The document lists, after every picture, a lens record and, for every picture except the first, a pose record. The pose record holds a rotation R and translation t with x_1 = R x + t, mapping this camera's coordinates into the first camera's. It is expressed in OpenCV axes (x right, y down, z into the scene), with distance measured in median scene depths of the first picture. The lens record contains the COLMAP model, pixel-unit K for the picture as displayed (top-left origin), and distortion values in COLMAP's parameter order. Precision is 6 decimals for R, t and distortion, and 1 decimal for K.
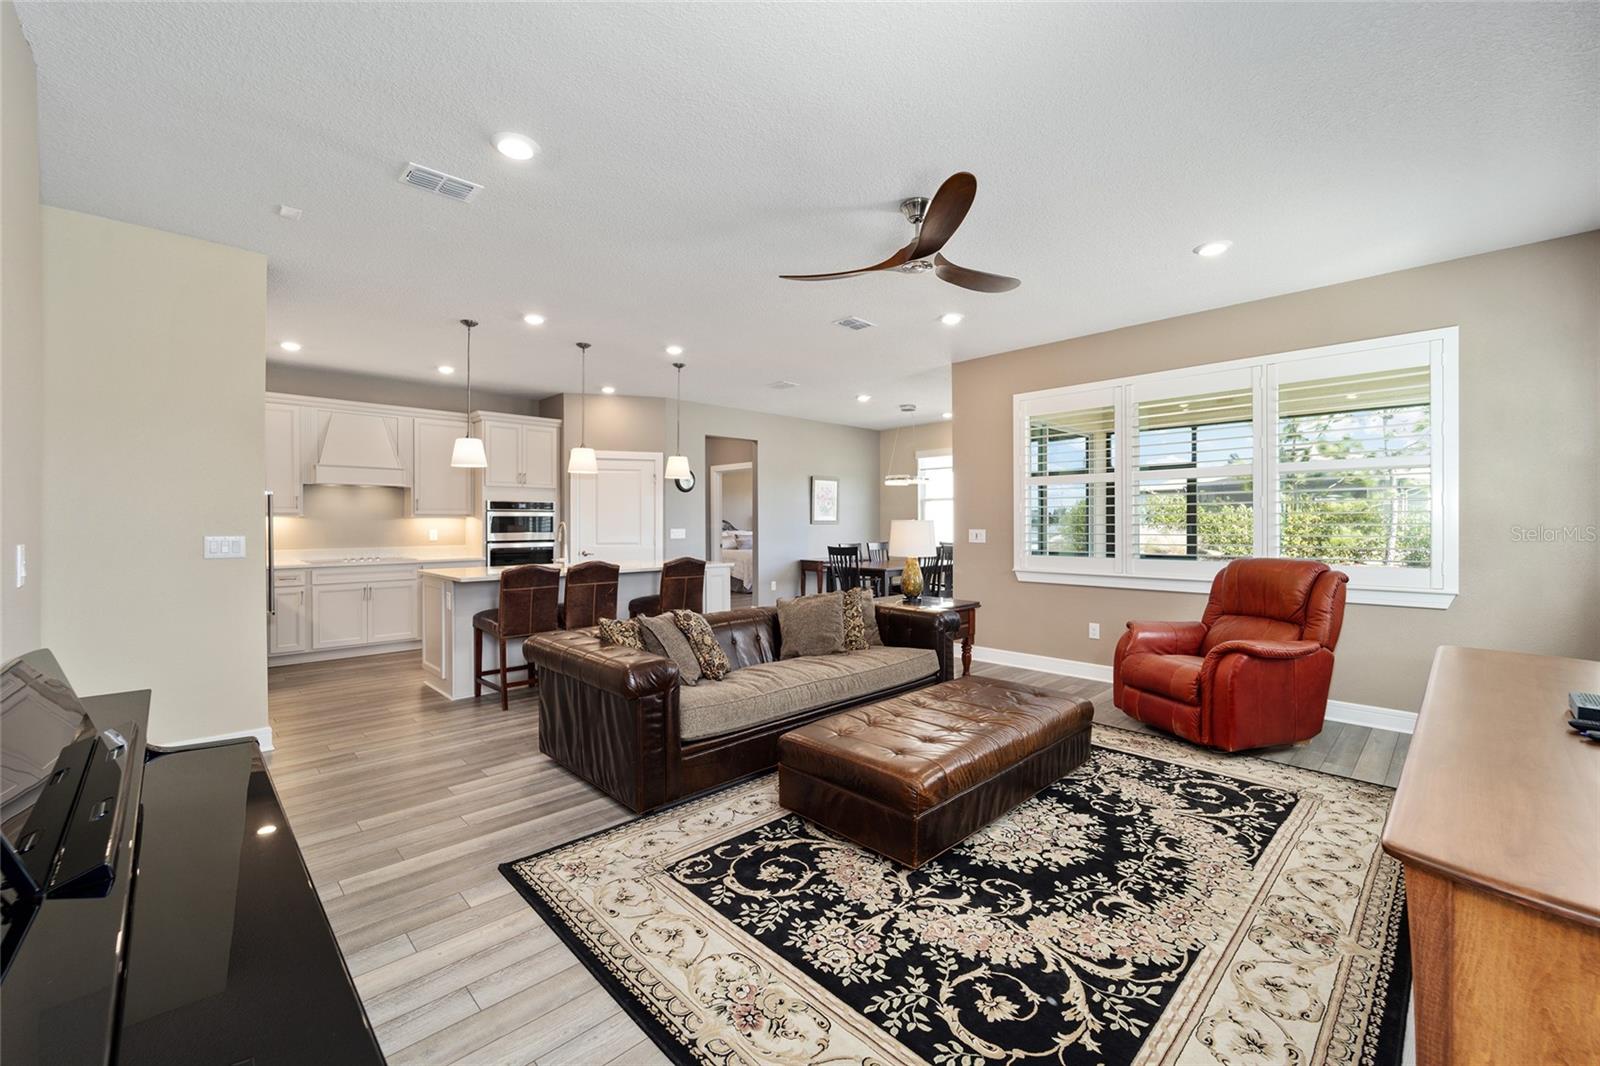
lens RADIAL K [[644.4, 0, 796.3], [0, 644.4, 522.9], [0, 0, 1]] dist [-0.001274, -0.000193]
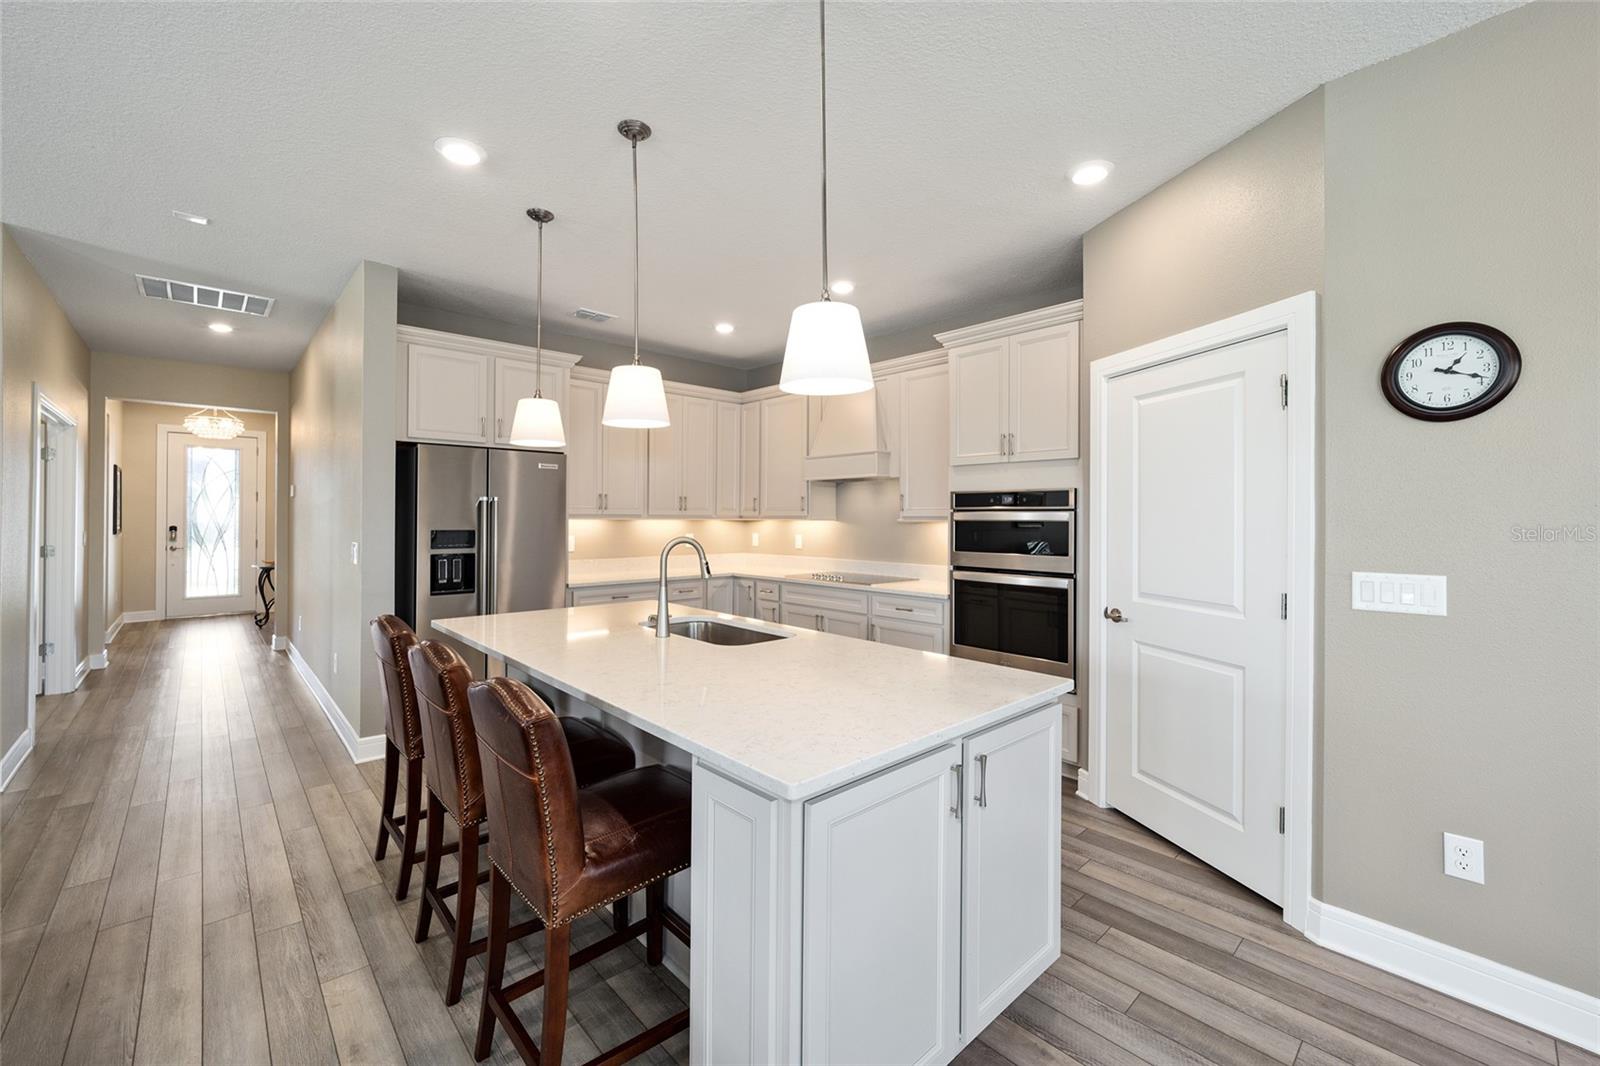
lens RADIAL K [[645.1, 0, 795.7], [0, 645.1, 514.1], [0, 0, 1]] dist [-0.000759, 0.000327]
pose [[-0.016332, -0.002200, -0.999864, 0.079085], [-0.003303, 0.999992, -0.002146, -0.014209], [0.999861, 0.003268, -0.016339, 0.869370]]
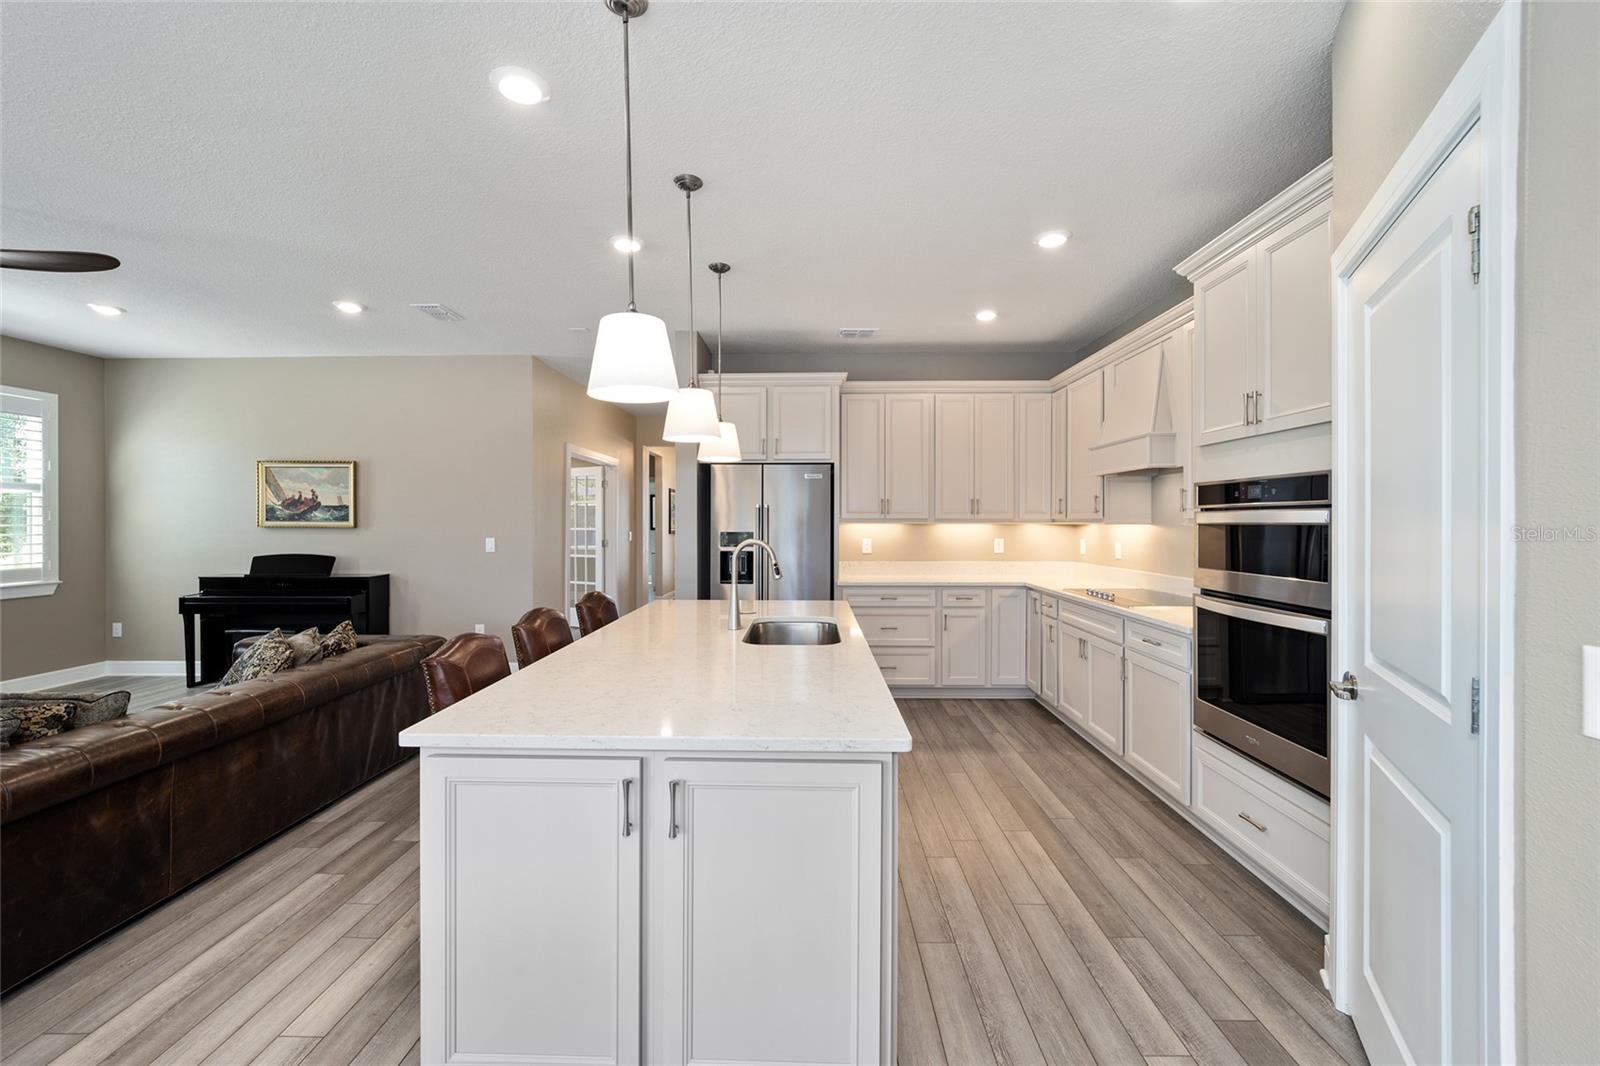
lens RADIAL K [[644.4, 0, 796.3], [0, 644.4, 522.9], [0, 0, 1]] dist [-0.001274, -0.000193]
pose [[-0.704968, 0.004820, -0.709223, -0.027692], [0.002390, 0.999987, 0.004421, -0.013326], [0.709235, 0.001422, -0.704971, 1.097268]]
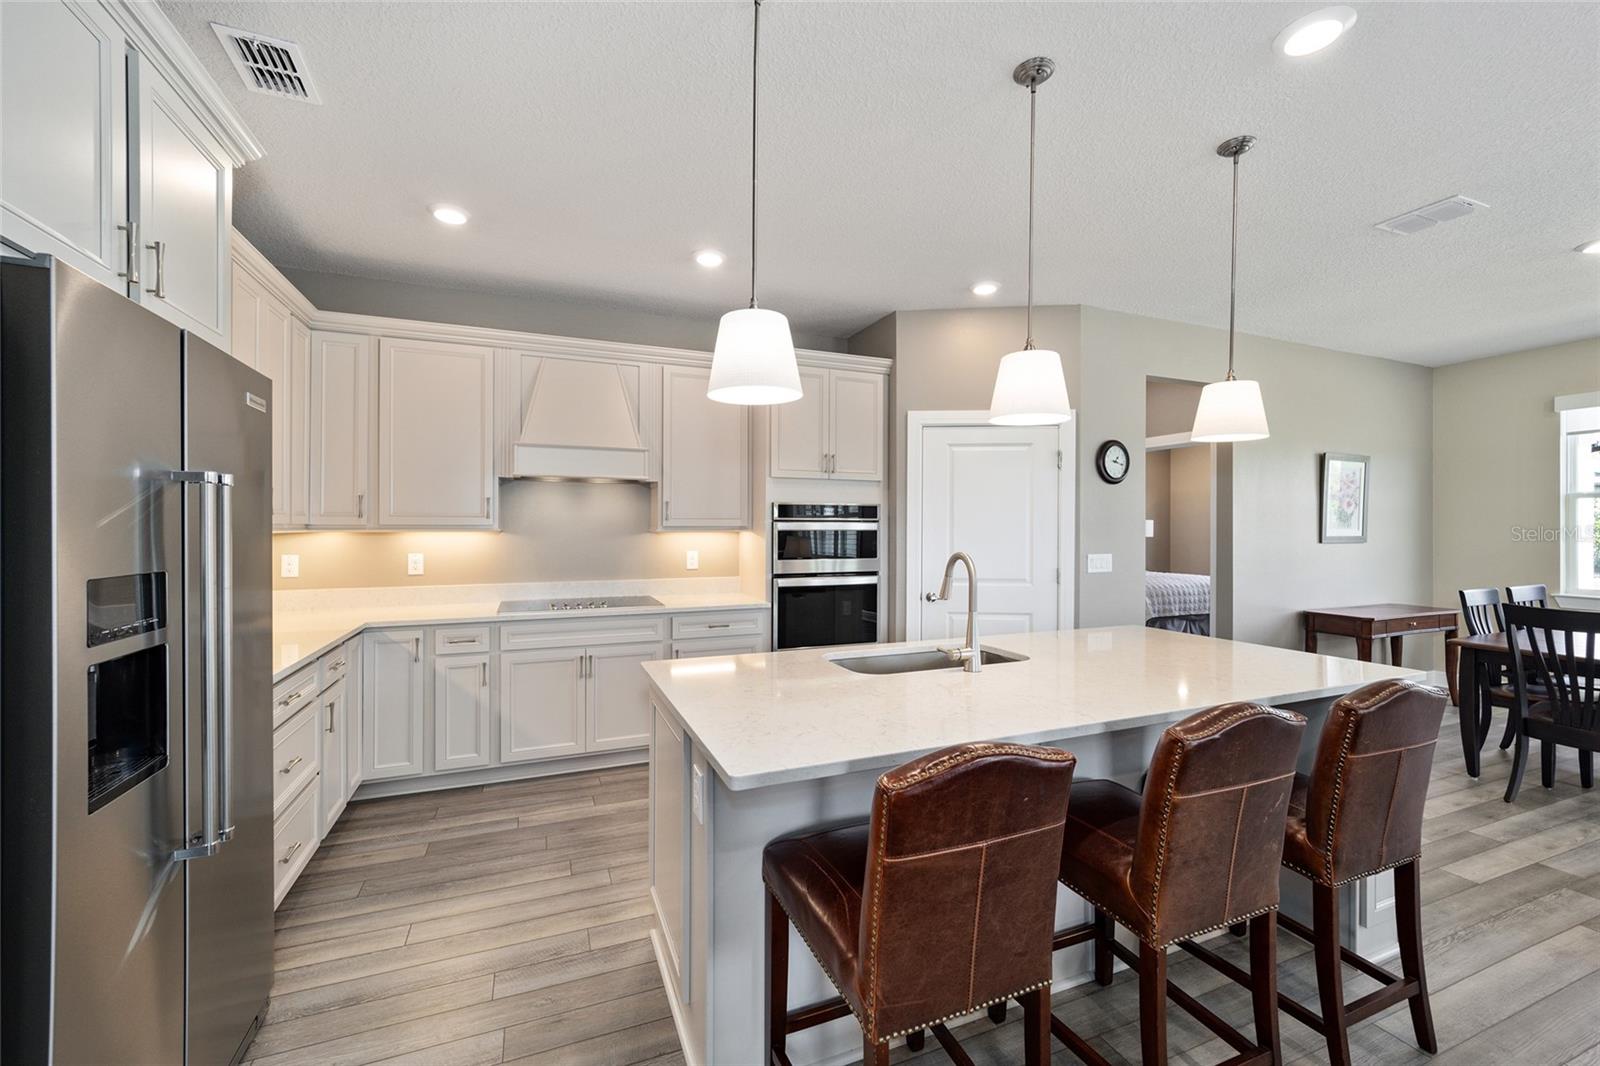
lens RADIAL K [[644.4, 0, 796.3], [0, 644.4, 522.9], [0, 0, 1]] dist [-0.001274, -0.000193]
pose [[0.928553, 0.001007, -0.371198, -0.246785], [-0.004034, 0.999965, -0.007379, -0.012846], [0.371177, 0.008349, 0.928524, 0.474361]]
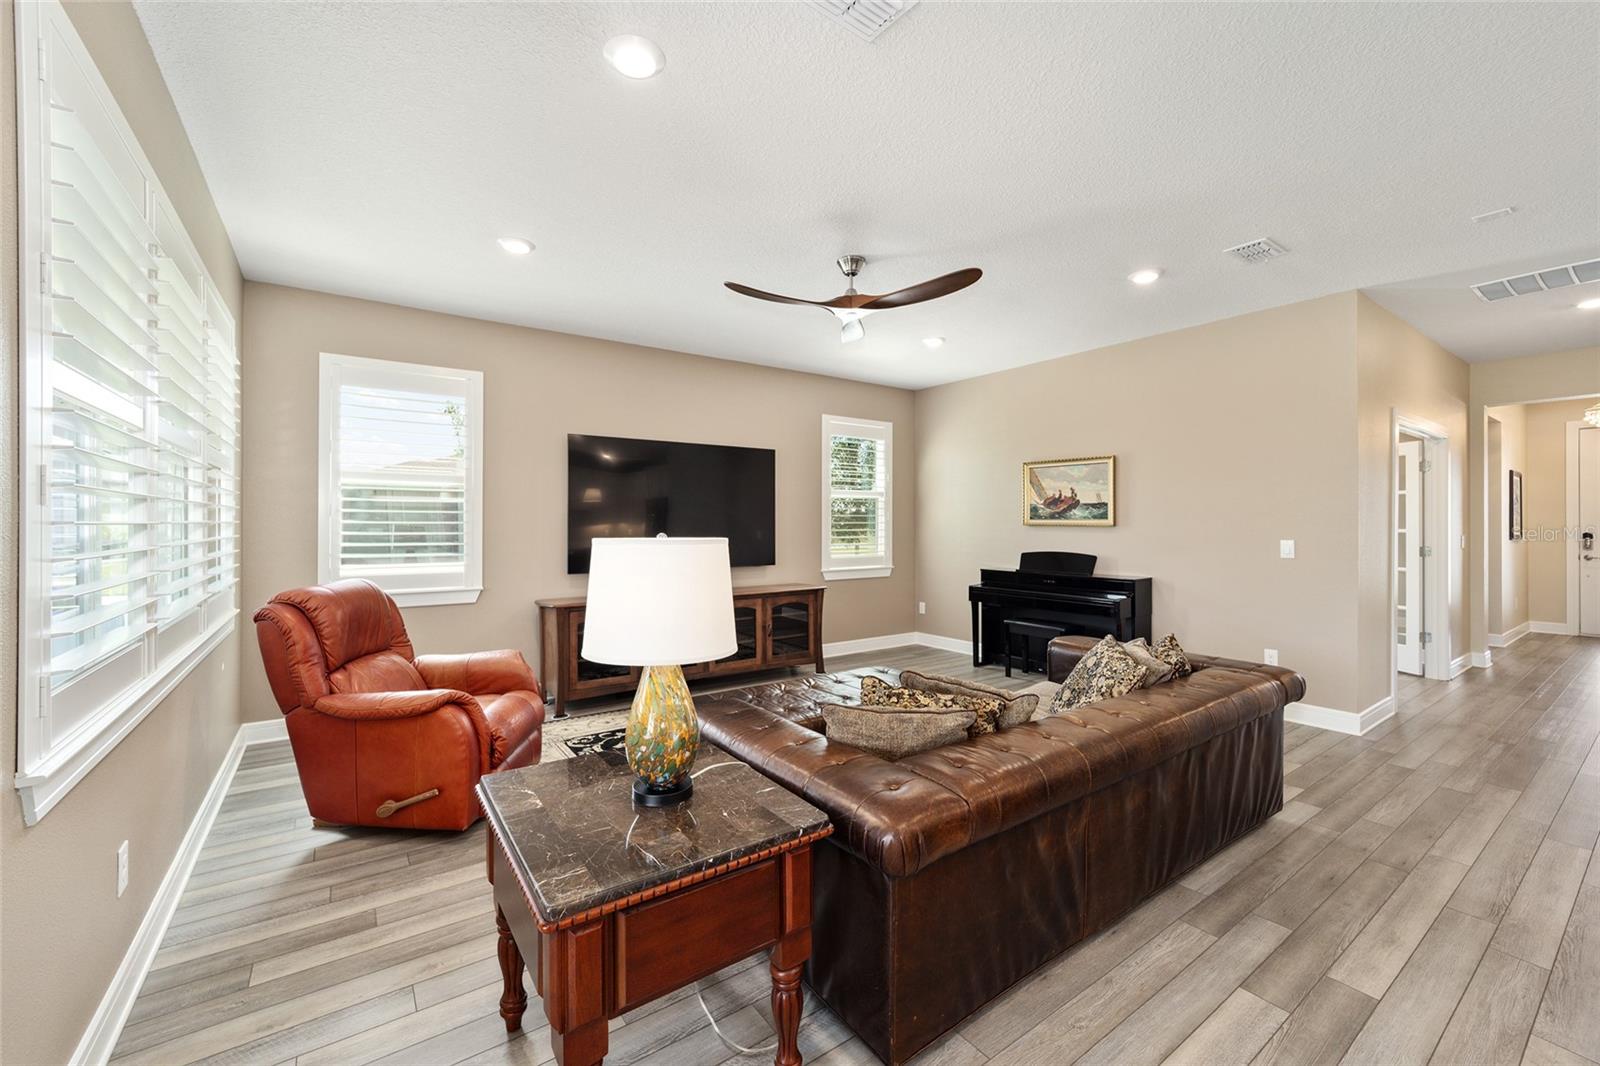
lens RADIAL K [[644.4, 0, 796.3], [0, 644.4, 522.9], [0, 0, 1]] dist [-0.001274, -0.000193]
pose [[-0.989493, 0.002576, 0.144558, 0.049136], [0.002379, 0.999996, -0.001533, -0.008695], [-0.144561, -0.001173, -0.989495, 0.945803]]
